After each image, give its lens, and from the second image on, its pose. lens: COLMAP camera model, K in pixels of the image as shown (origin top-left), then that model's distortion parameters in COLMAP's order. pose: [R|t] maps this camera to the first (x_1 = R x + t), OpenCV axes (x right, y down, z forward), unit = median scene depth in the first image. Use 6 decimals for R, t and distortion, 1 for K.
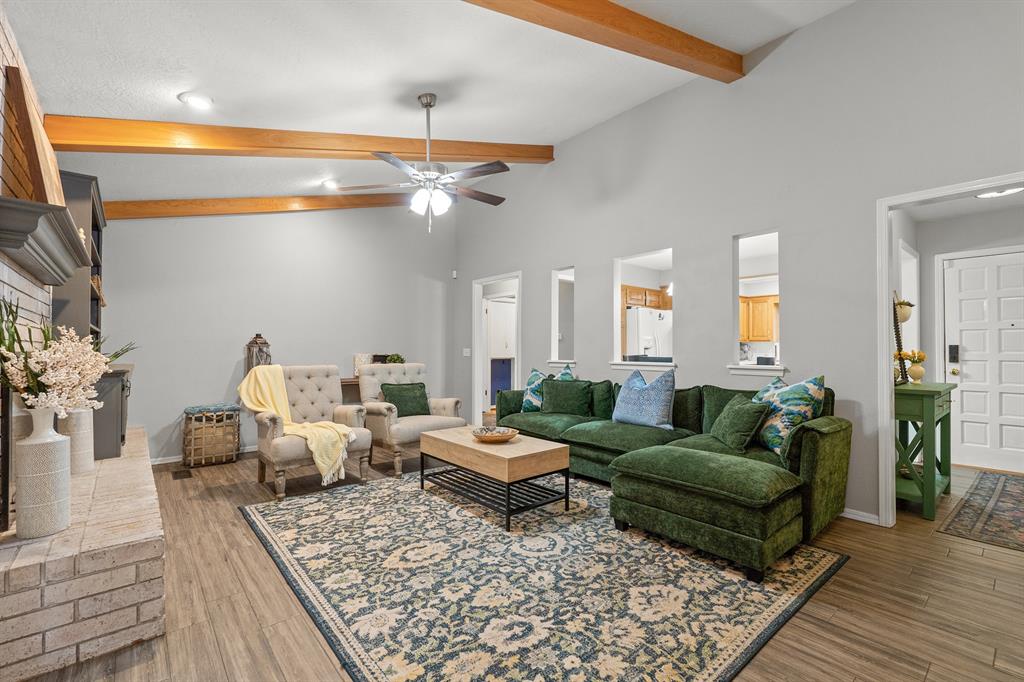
lens RADIAL K [[448.5, 0, 513.4], [0, 448.5, 343.7], [0, 0, 1]] dist [-0.004811, 0.000107]
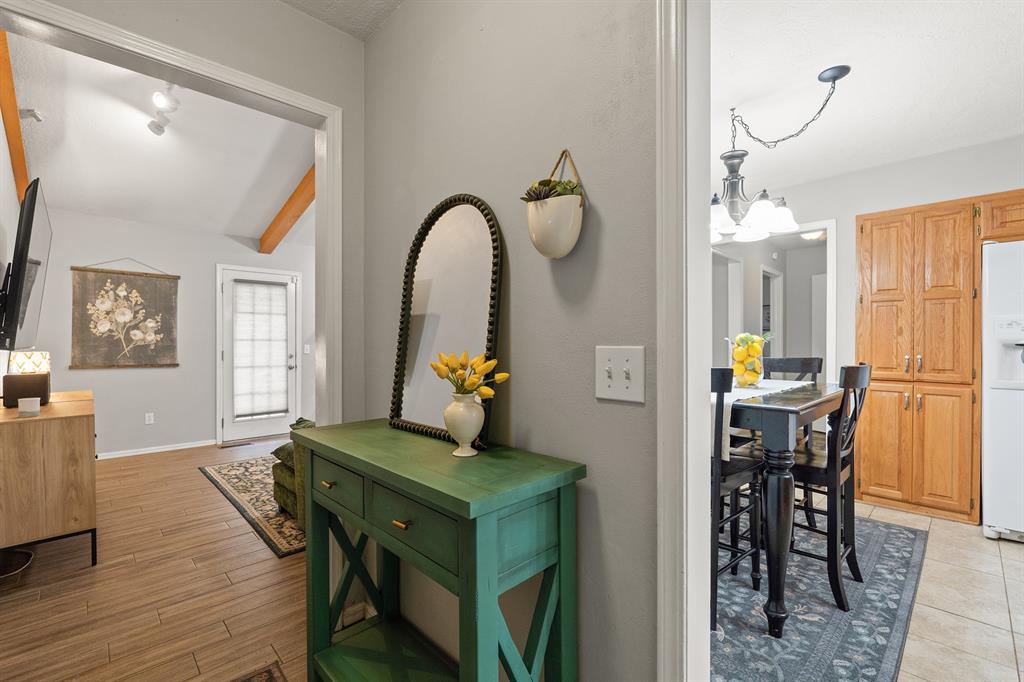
lens RADIAL K [[448.5, 0, 513.4], [0, 448.5, 343.7], [0, 0, 1]] dist [-0.004811, 0.000107]
pose [[0.062566, 0.002143, -0.998039, 1.844861], [0.013420, 0.999905, 0.002988, 0.006288], [0.997951, -0.013581, 0.062531, 1.519232]]
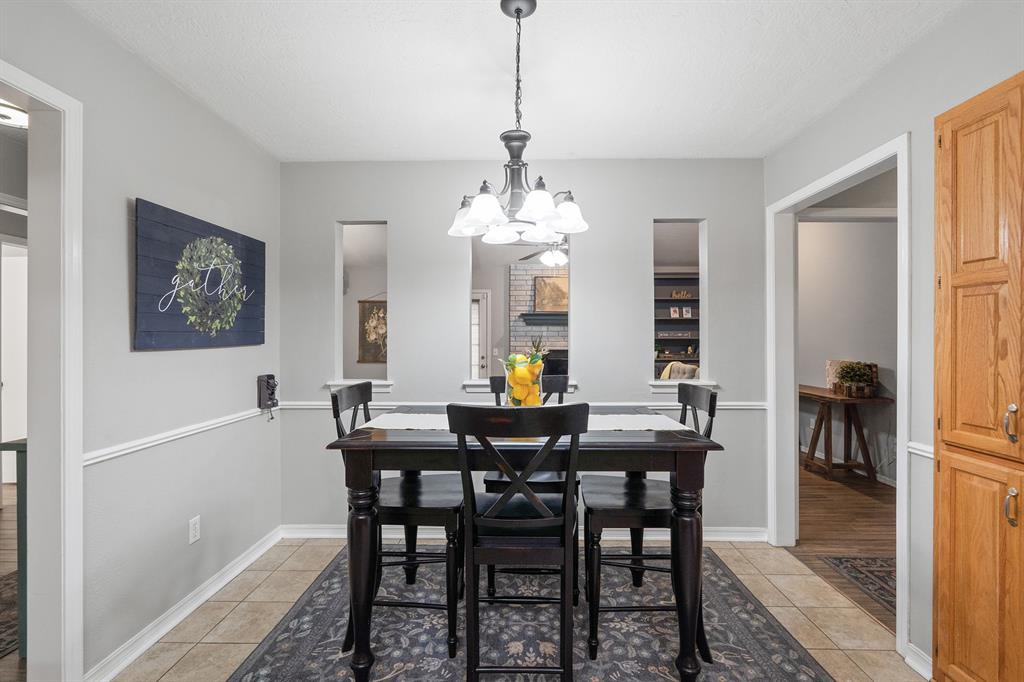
lens RADIAL K [[451.1, 0, 514.0], [0, 451.1, 339.0], [0, 0, 1]] dist [0.000294, 0.000356]
pose [[-0.663531, -0.001765, -0.748147, 1.491118], [0.009860, 0.999890, -0.011103, -0.024978], [0.748084, -0.014744, -0.663441, 2.652153]]
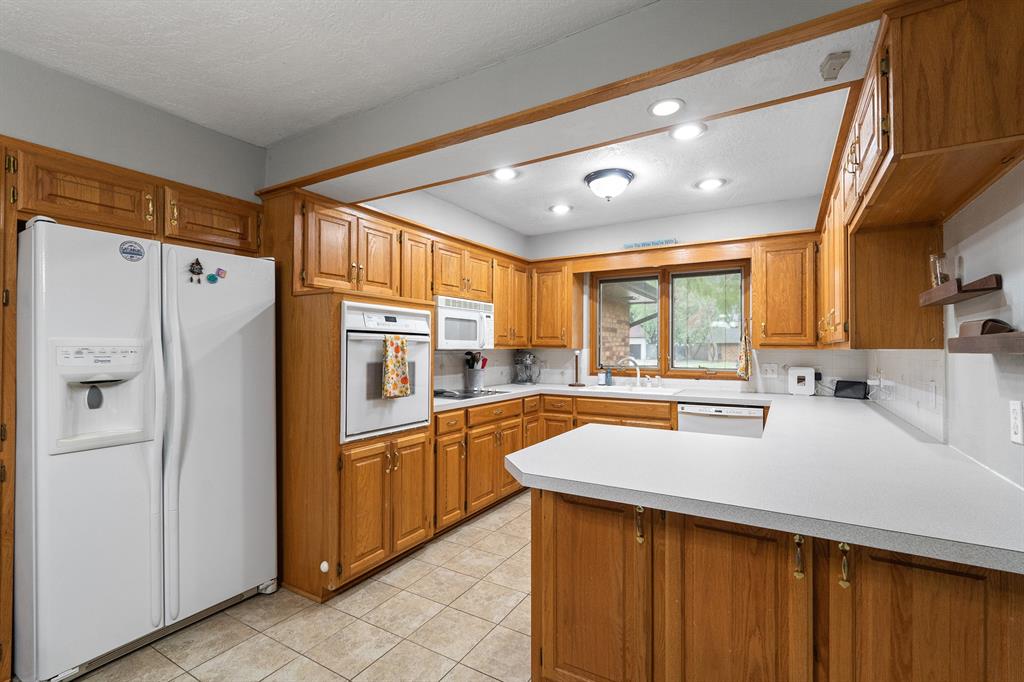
lens RADIAL K [[455.5, 0, 513.8], [0, 455.5, 349.1], [0, 0, 1]] dist [-0.001923, 0.000332]
pose [[0.948066, -0.000719, 0.318072, 1.261796], [-0.004427, 0.999871, 0.015458, -0.041693], [-0.318042, -0.016063, 0.947941, 1.882340]]
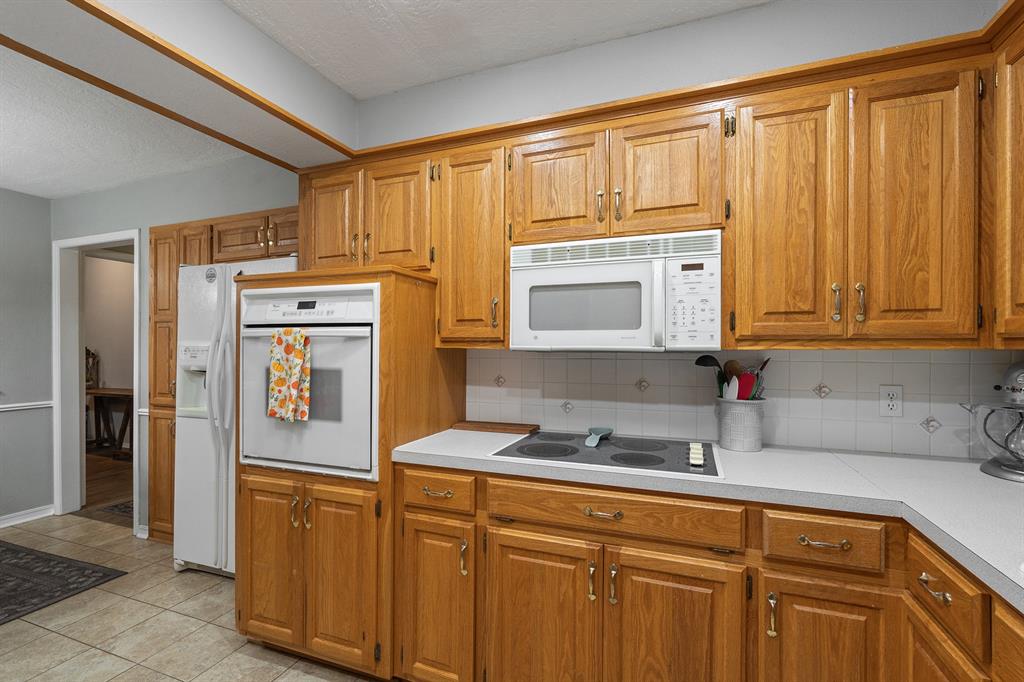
lens RADIAL K [[455.5, 0, 513.8], [0, 455.5, 349.1], [0, 0, 1]] dist [-0.001923, 0.000332]
pose [[0.476030, 0.001014, -0.879428, 2.166371], [0.012062, 0.999898, 0.007682, -0.024579], [0.879346, -0.014264, 0.475969, 2.976301]]
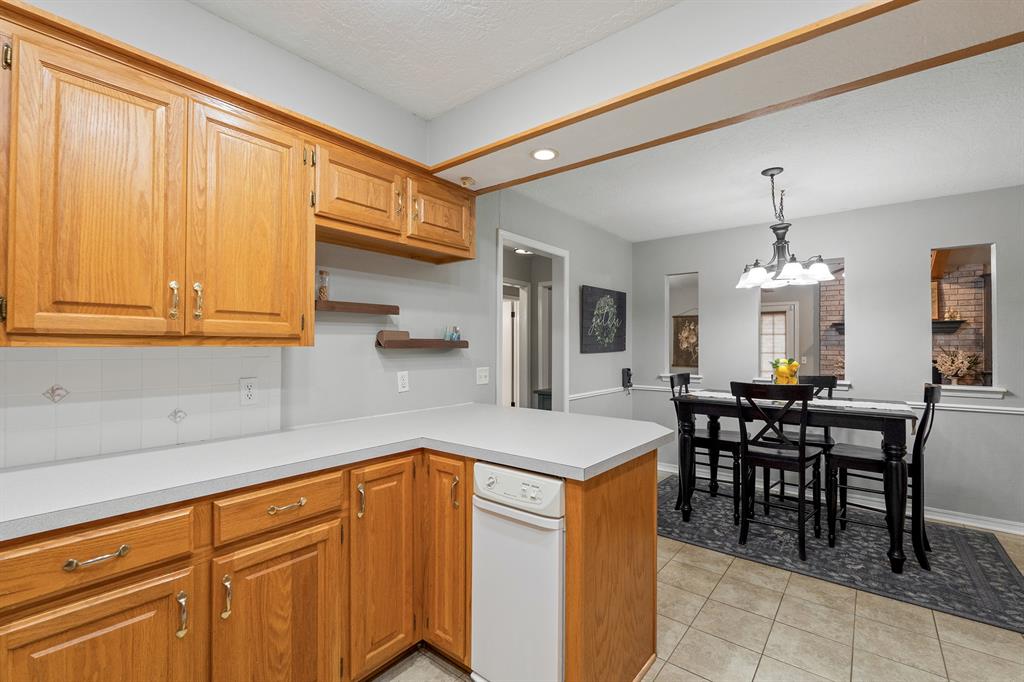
lens RADIAL K [[448.5, 0, 513.4], [0, 448.5, 343.7], [0, 0, 1]] dist [-0.004811, 0.000107]
pose [[-0.982926, -0.006127, -0.183899, 1.916190], [-0.002627, 0.999811, -0.019267, -0.022303], [0.183982, -0.018455, -0.982756, 3.293601]]
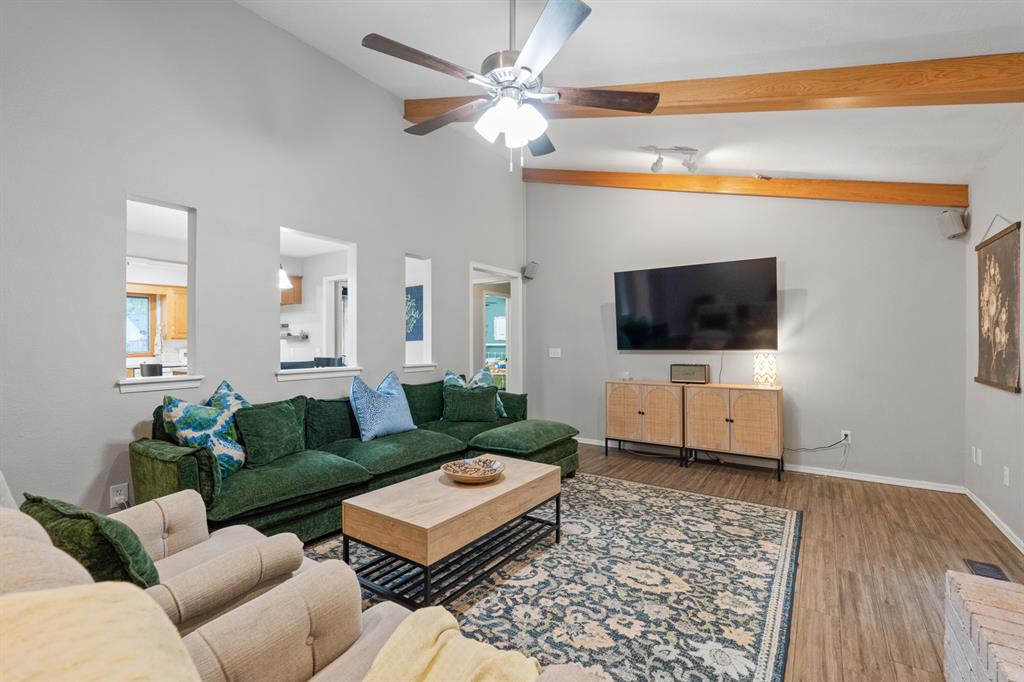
lens RADIAL K [[448.5, 0, 513.4], [0, 448.5, 343.7], [0, 0, 1]] dist [-0.004811, 0.000107]
pose [[-0.259112, 0.000793, 0.965847, -1.085191], [-0.009945, 0.999944, -0.003489, -0.008763], [-0.965796, -0.010509, -0.259090, 1.584887]]
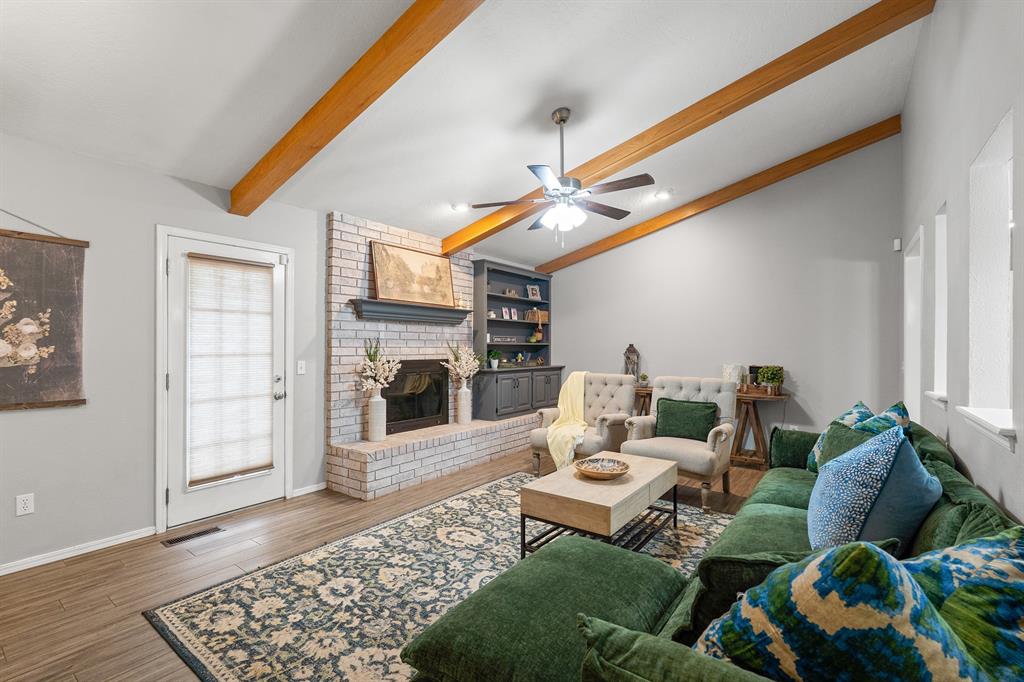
lens RADIAL K [[450.6, 0, 512.2], [0, 450.6, 347.0], [0, 0, 1]] dist [-0.002531, -0.000570]
pose [[0.223196, 0.002754, -0.974770, 1.047517], [0.009510, 0.999942, 0.005003, -0.046132], [0.974727, -0.010387, 0.223157, 0.909704]]
